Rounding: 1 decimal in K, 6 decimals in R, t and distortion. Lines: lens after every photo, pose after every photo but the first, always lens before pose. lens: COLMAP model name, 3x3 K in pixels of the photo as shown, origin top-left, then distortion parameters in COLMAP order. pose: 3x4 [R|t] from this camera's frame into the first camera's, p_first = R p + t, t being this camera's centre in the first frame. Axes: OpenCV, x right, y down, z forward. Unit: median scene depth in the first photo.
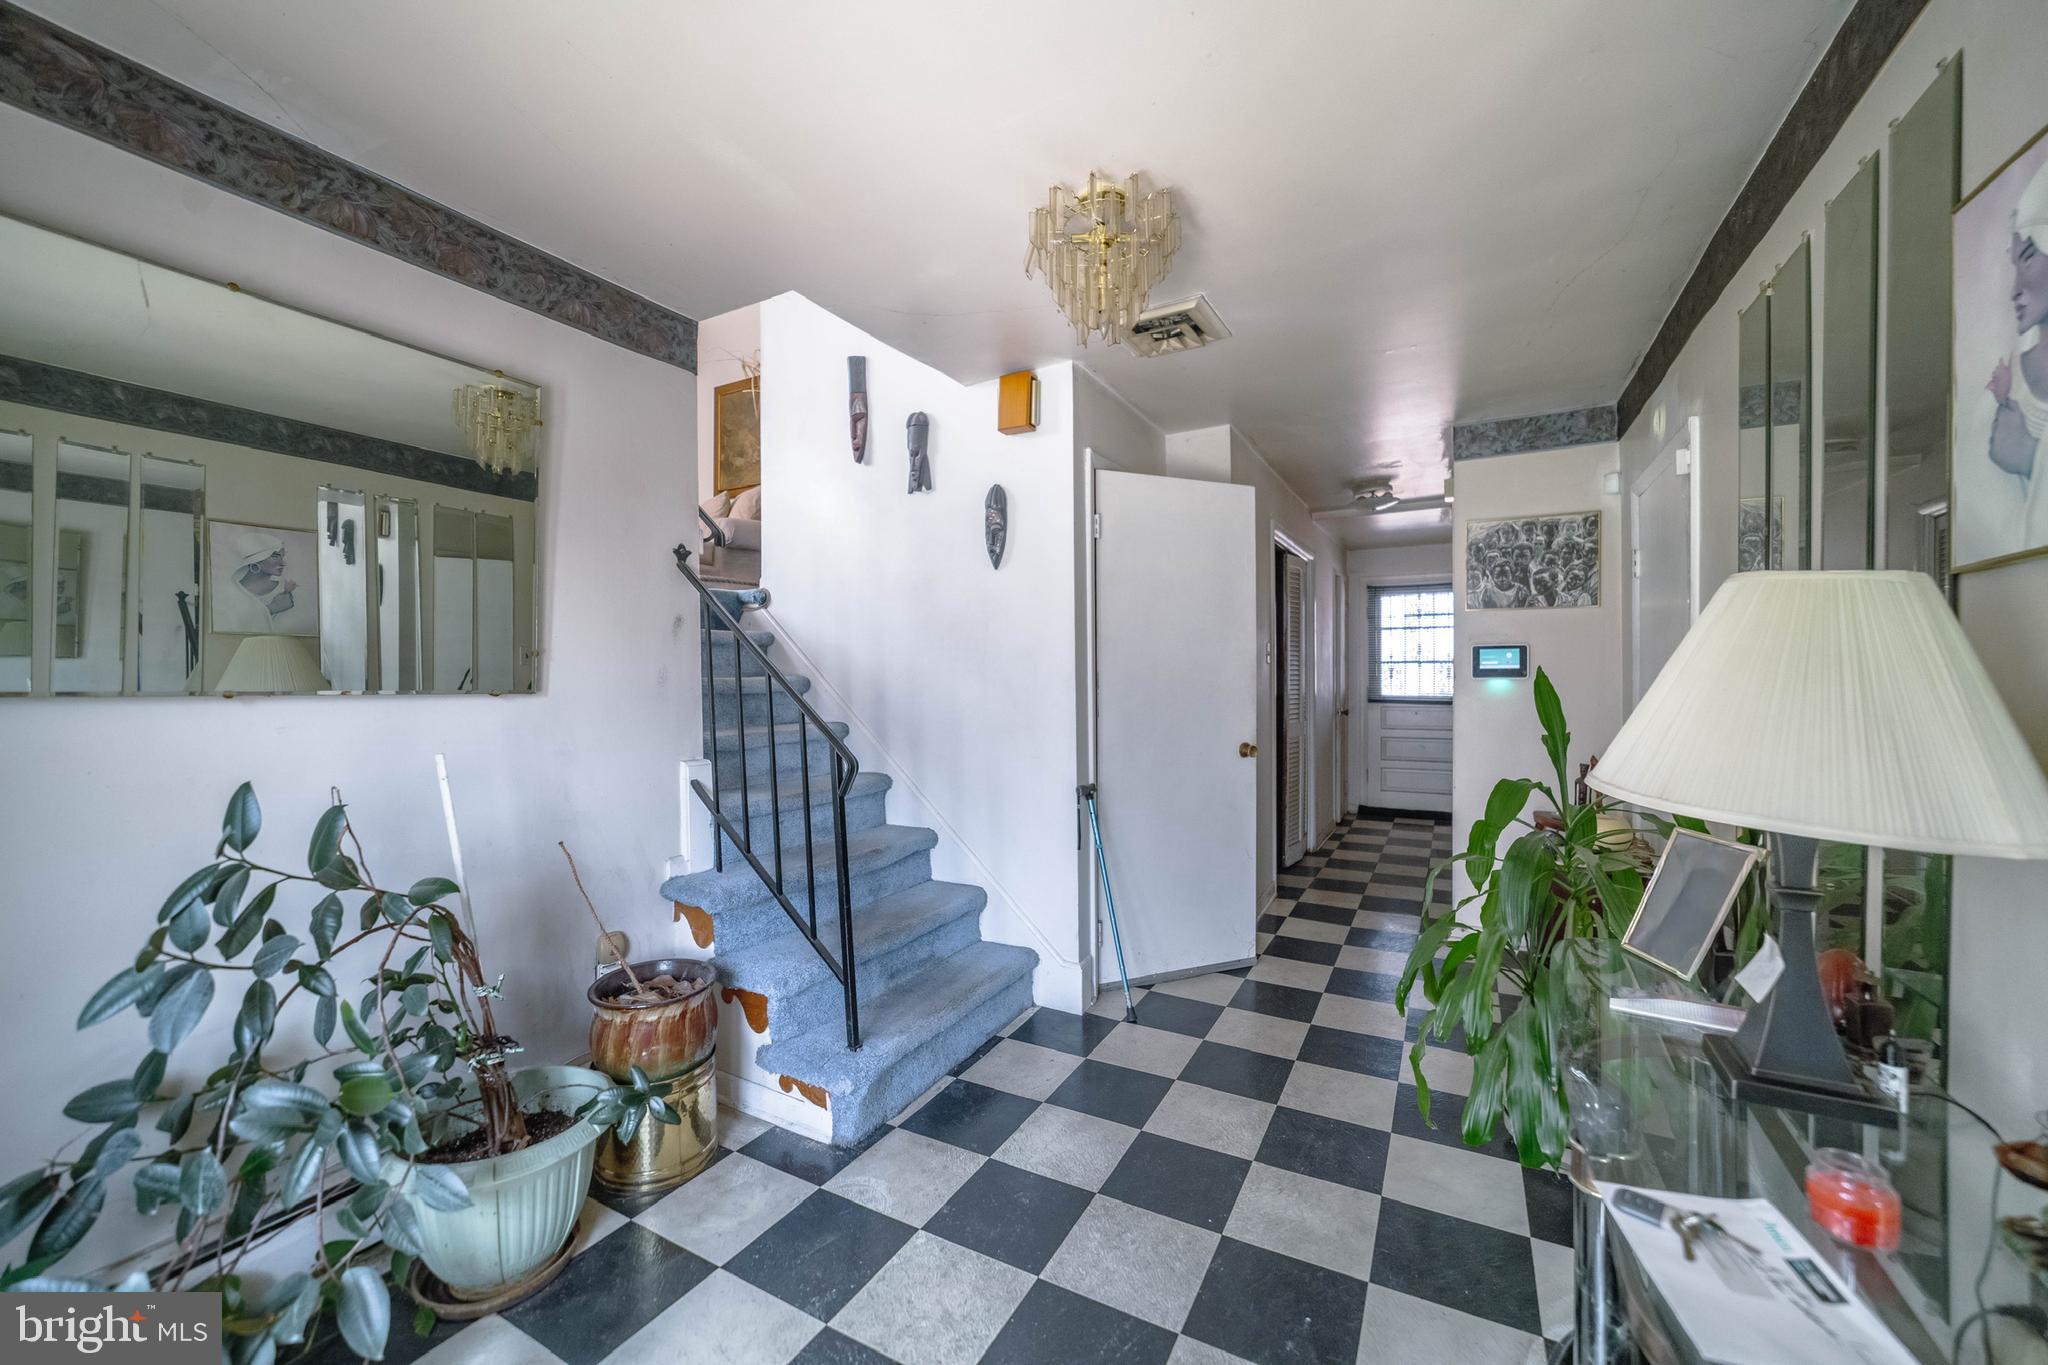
lens RADIAL K [[782.4, 0, 1025.1], [0, 782.4, 689.3], [0, 0, 1]] dist [-0.038310, 0.009244]
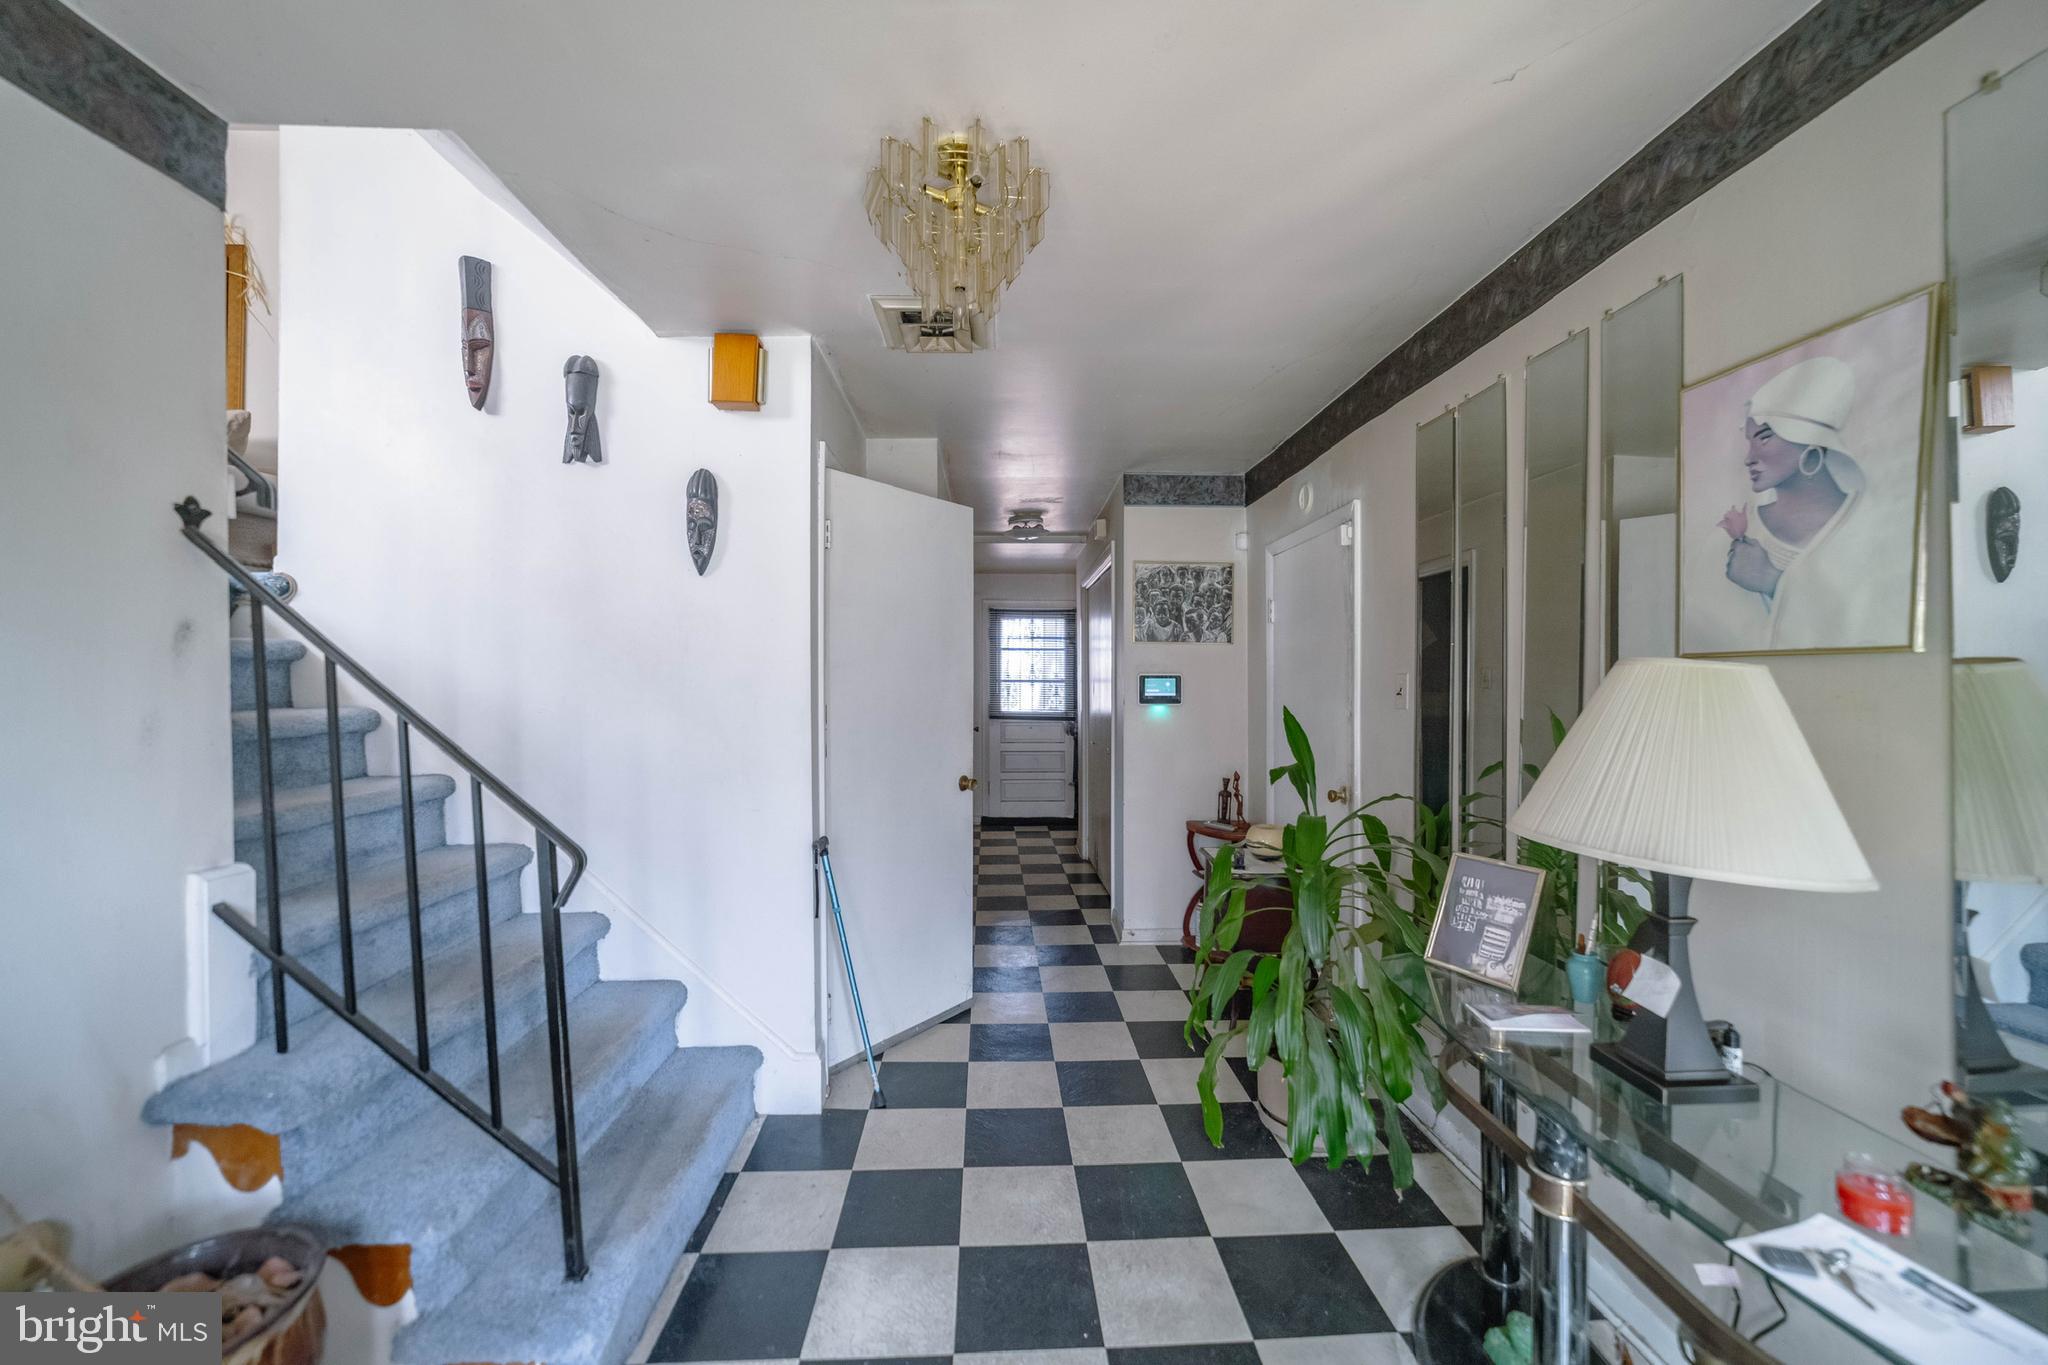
lens RADIAL K [[782.4, 0, 1025.1], [0, 782.4, 689.3], [0, 0, 1]] dist [-0.038310, 0.009244]
pose [[0.852446, 0.003876, 0.522801, -0.174645], [0.001048, 0.999958, -0.009123, -0.031914], [-0.522814, 0.008325, 0.852406, 0.166091]]
